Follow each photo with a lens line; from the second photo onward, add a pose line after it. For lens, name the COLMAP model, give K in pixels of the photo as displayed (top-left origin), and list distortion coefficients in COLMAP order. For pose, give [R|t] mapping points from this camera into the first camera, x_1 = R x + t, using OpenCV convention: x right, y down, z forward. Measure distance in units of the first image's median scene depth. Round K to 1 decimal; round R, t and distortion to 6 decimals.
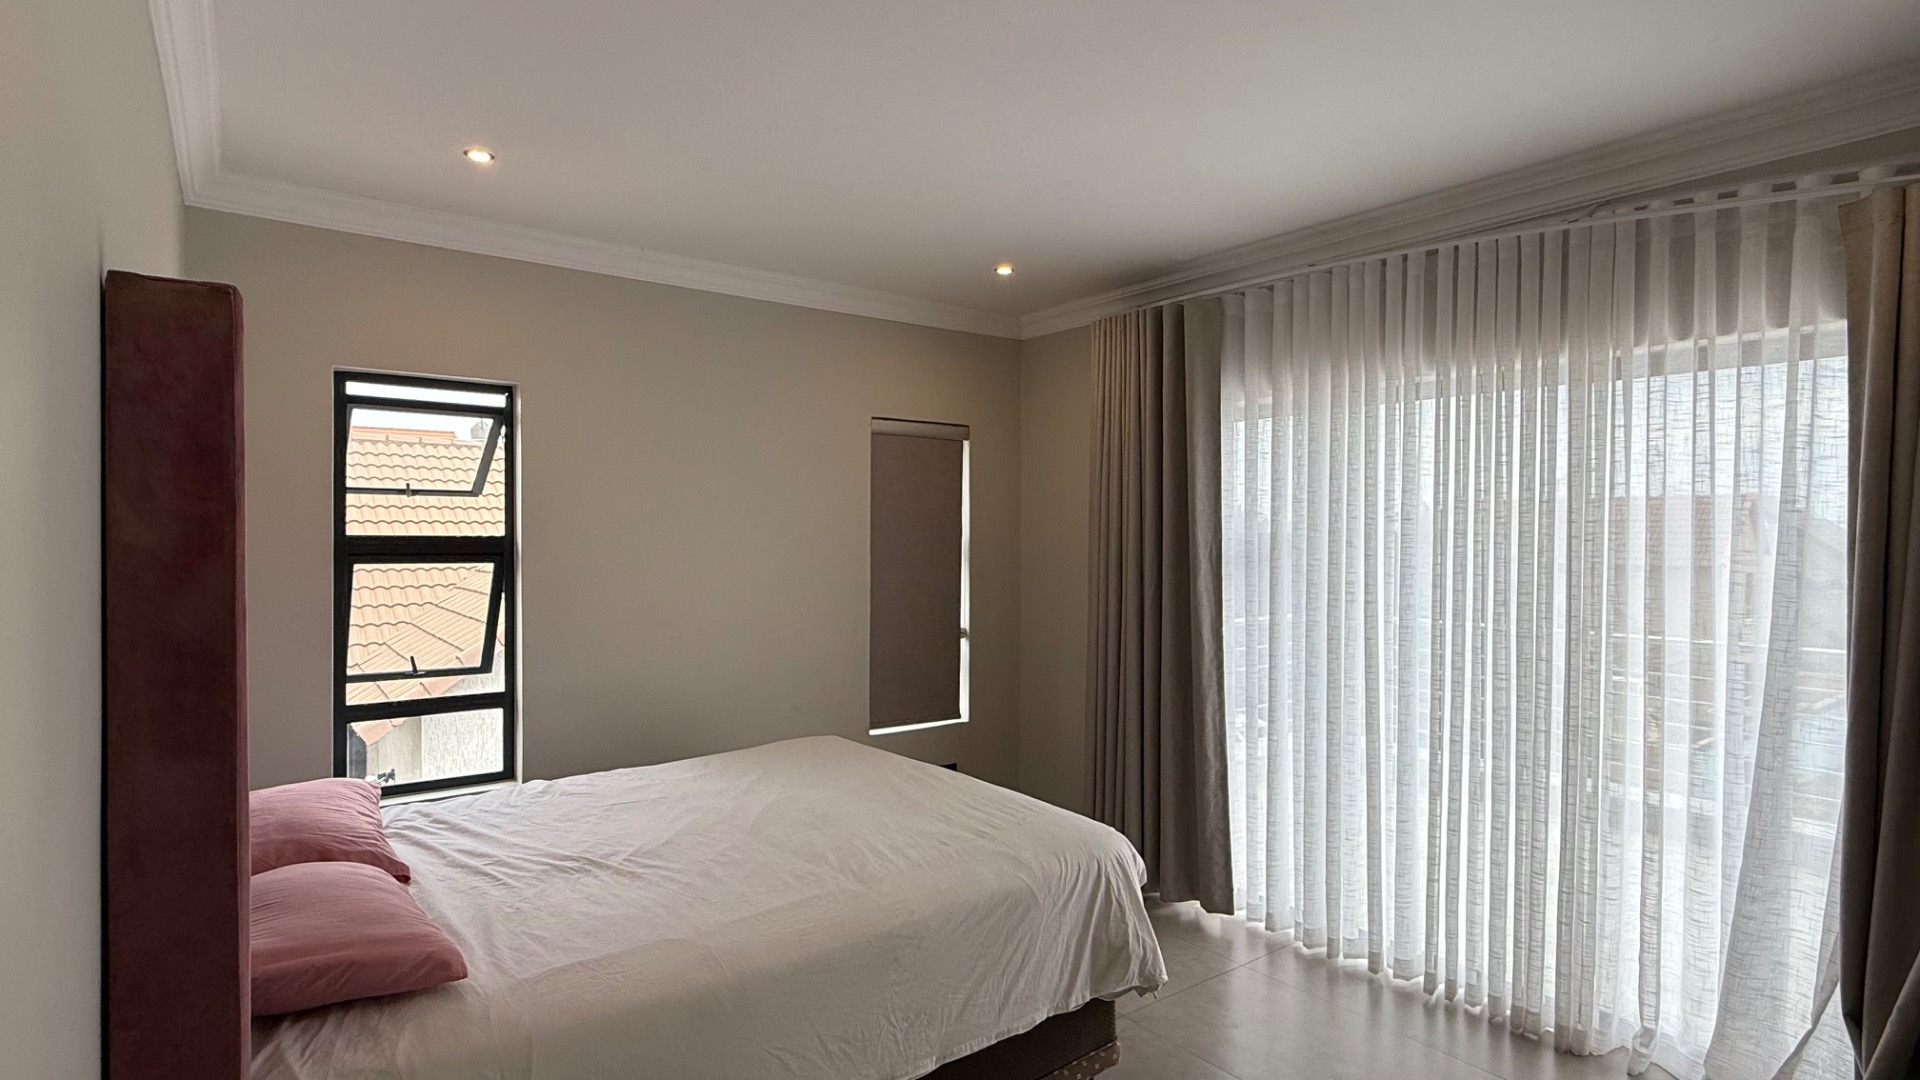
lens RADIAL K [[935.6, 0, 963.7], [0, 935.6, 545.0], [0, 0, 1]] dist [0.000028, -0.000028]
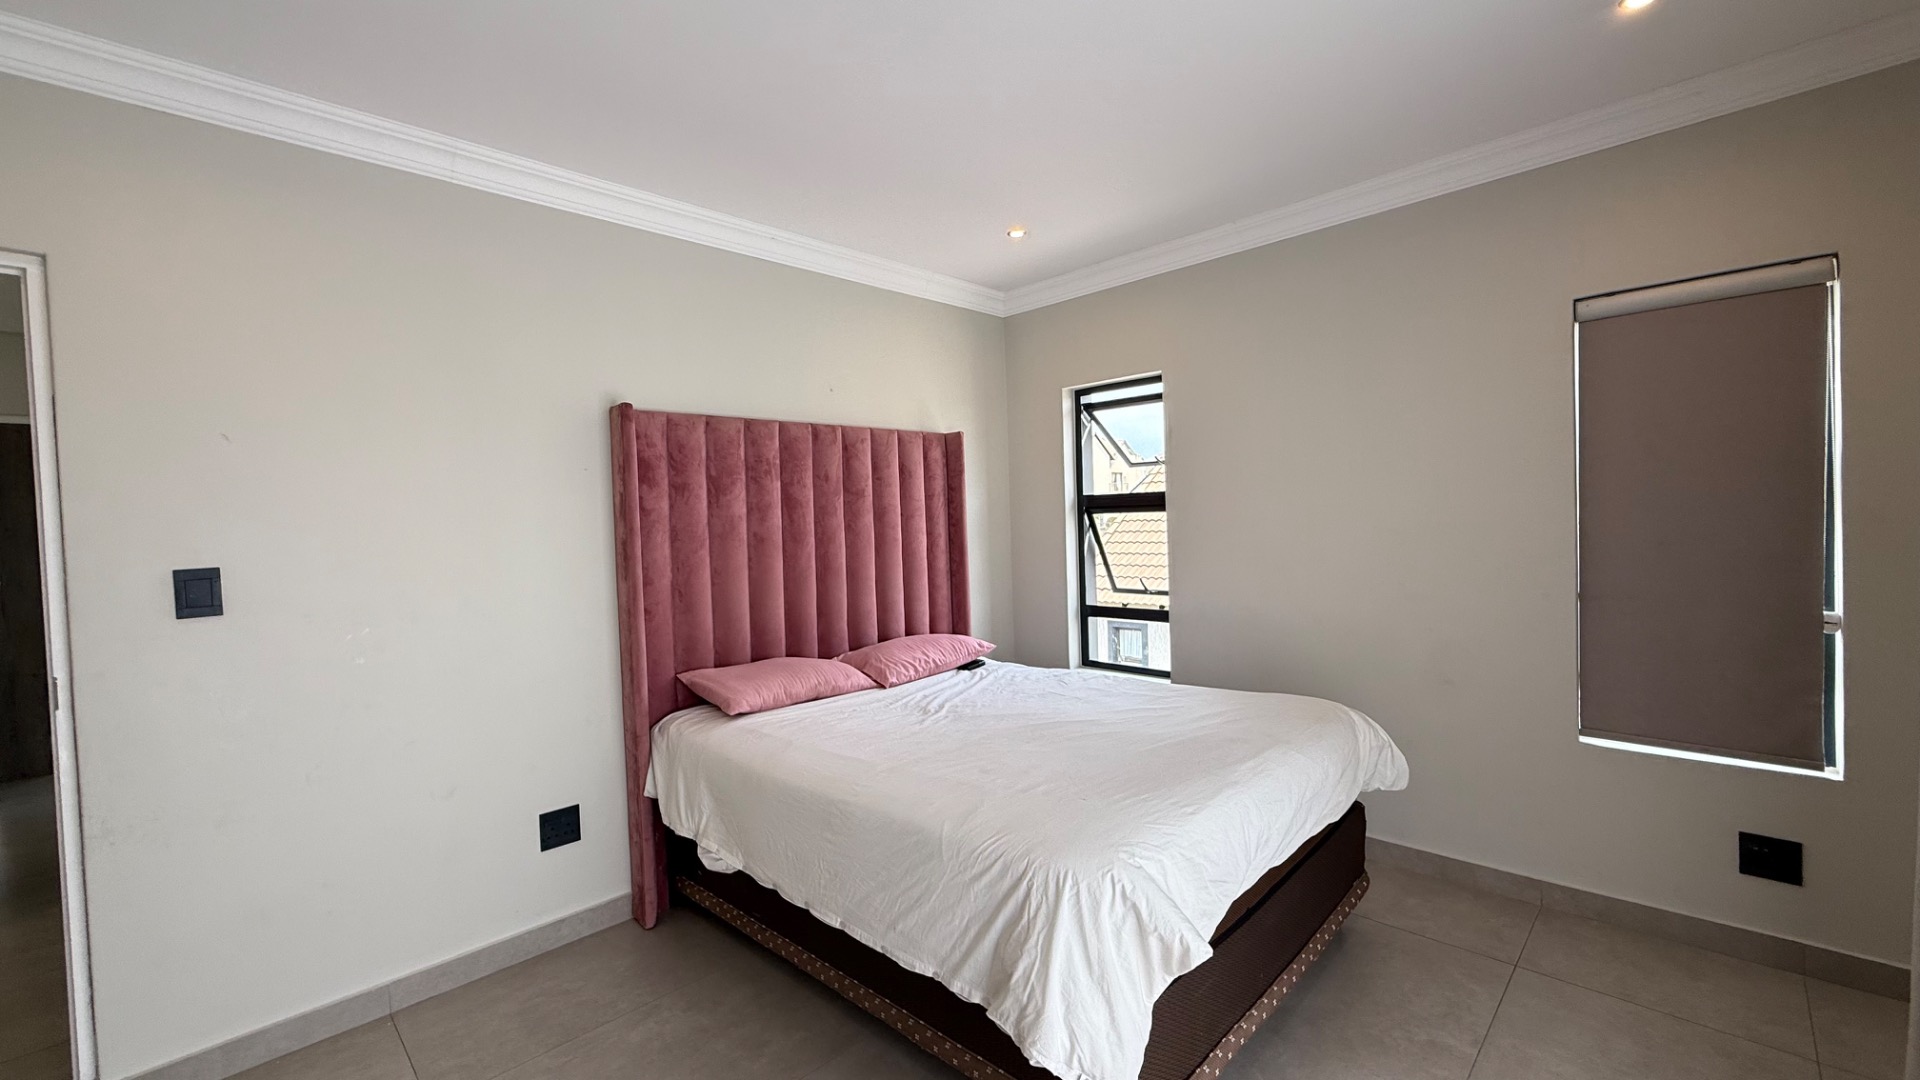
lens RADIAL K [[766.5, 0, 963.8], [0, 766.5, 541.0], [0, 0, 1]] dist [-0.000761, 0.000230]
pose [[0.149323, 0.018361, -0.988618, 0.557239], [0.025355, 0.999428, 0.022391, 0.031158], [0.988463, -0.028410, 0.148772, 0.606884]]
